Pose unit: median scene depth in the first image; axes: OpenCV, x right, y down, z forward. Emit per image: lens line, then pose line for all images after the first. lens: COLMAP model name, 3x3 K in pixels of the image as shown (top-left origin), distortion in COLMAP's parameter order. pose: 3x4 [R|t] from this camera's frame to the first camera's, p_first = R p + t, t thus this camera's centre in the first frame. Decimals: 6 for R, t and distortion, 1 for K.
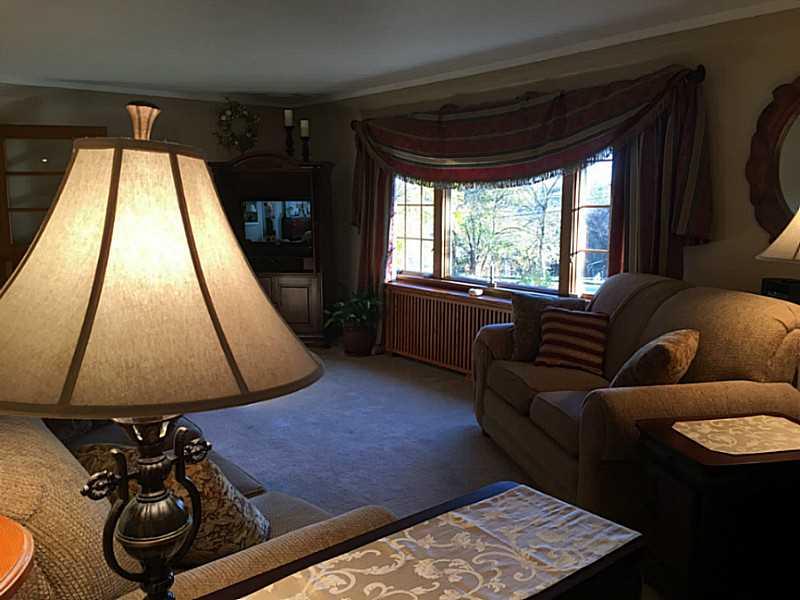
lens RADIAL K [[687.7, 0, 399.5], [0, 687.7, 299.1], [0, 0, 1]] dist [0.009196, -0.005654]
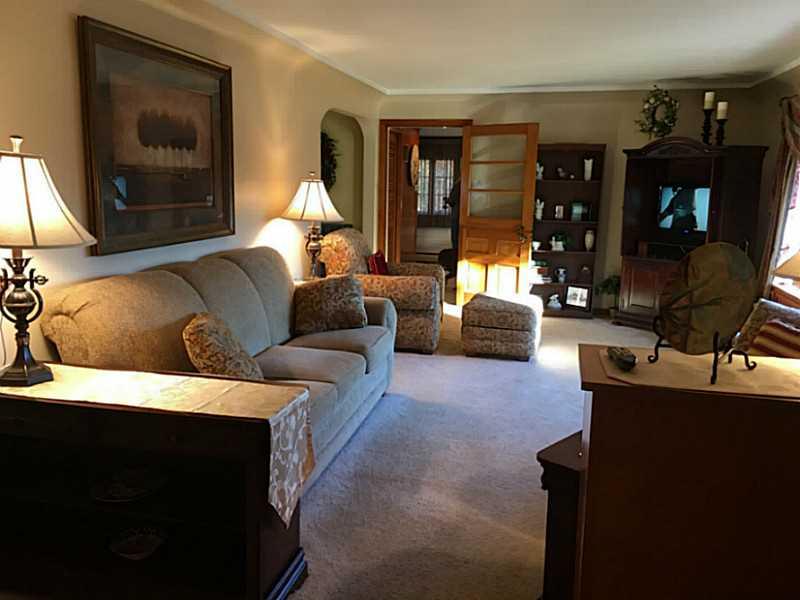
lens RADIAL K [[687.7, 0, 399.2], [0, 687.7, 301.2], [0, 0, 1]] dist [0.009196, -0.005654]
pose [[0.628535, 0.140466, -0.764993, 0.345671], [-0.124822, 0.989025, 0.079046, -0.007638], [0.767700, 0.045804, 0.639170, 0.062546]]
